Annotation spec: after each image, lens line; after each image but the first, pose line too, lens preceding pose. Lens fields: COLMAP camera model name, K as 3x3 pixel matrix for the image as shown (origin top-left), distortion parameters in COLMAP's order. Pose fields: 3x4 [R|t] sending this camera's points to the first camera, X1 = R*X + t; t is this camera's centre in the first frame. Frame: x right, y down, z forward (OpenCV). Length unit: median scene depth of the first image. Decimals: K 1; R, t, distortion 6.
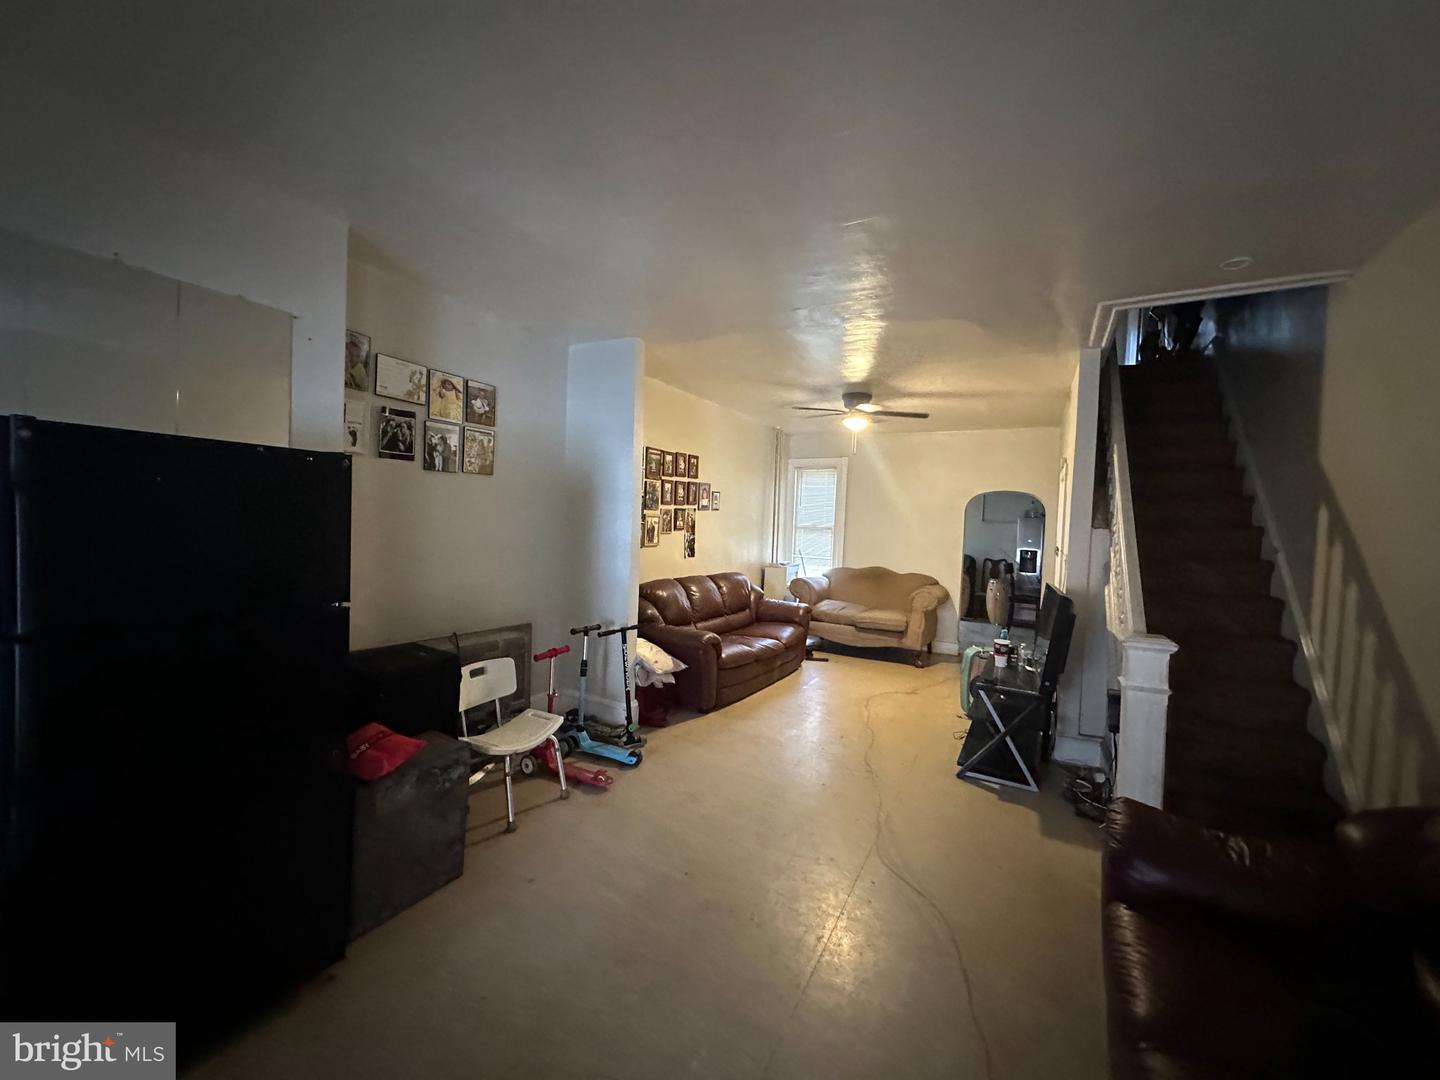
lens RADIAL K [[571.0, 0, 722.6], [0, 571.0, 544.8], [0, 0, 1]] dist [-0.004199, 0.000739]
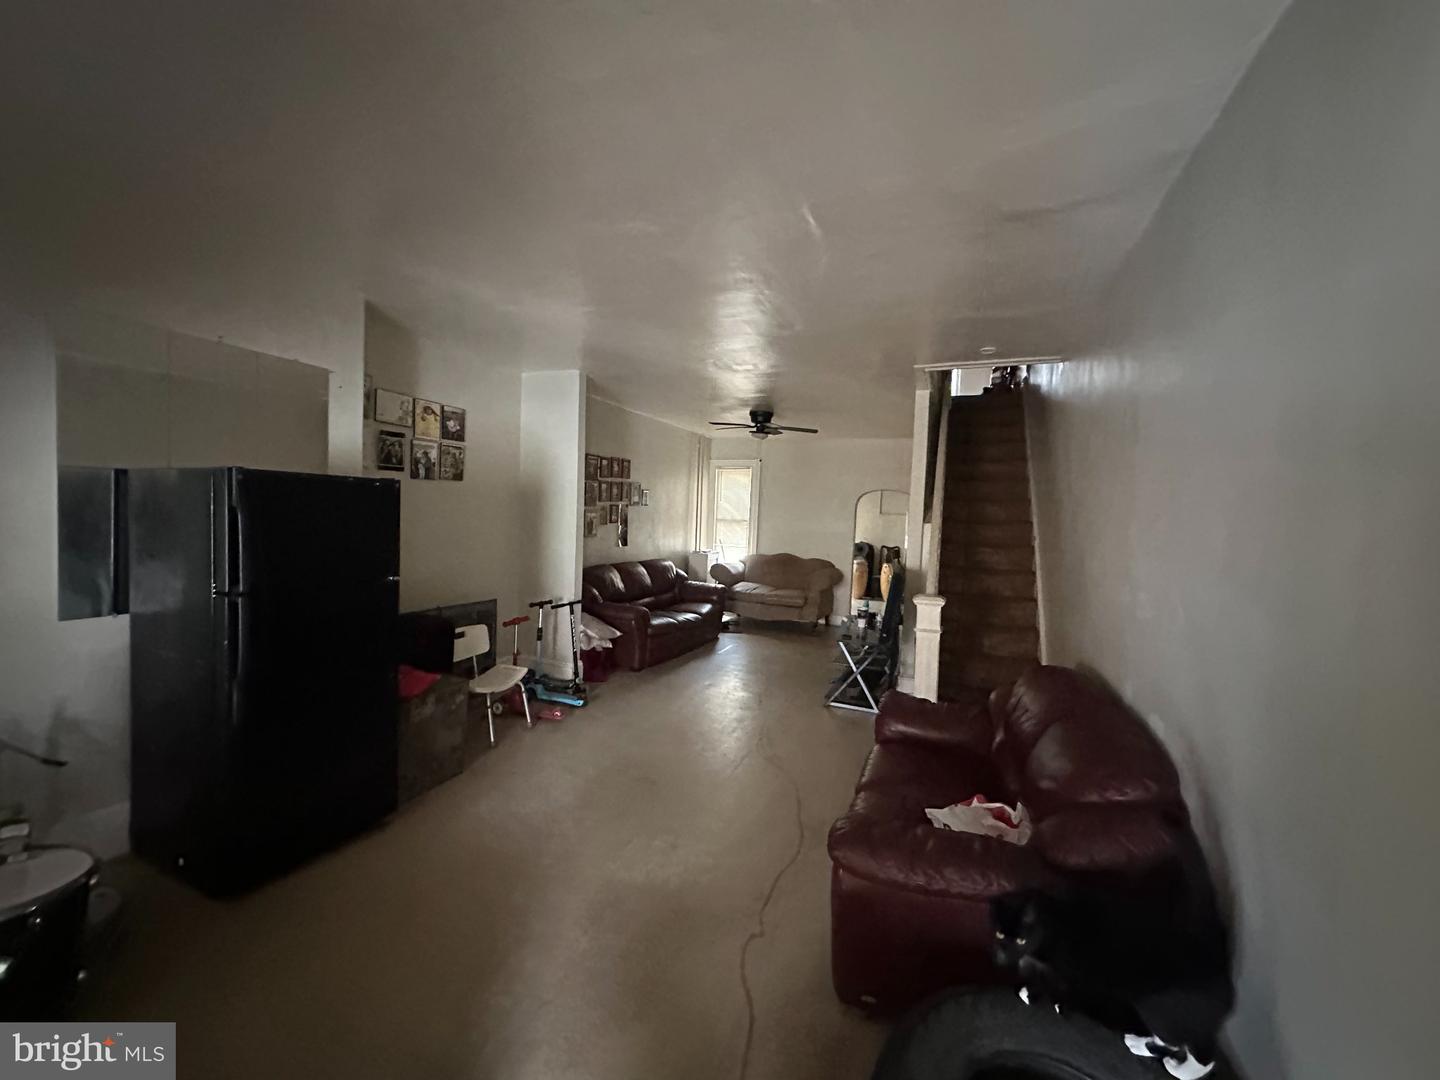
lens RADIAL K [[571.0, 0, 719.6], [0, 571.0, 542.0], [0, 0, 1]] dist [-0.004199, 0.000739]
pose [[0.993668, -0.005514, 0.112223, 0.008854], [0.003850, 0.999879, 0.015040, -0.003876], [-0.112292, -0.014512, 0.993569, -0.211545]]
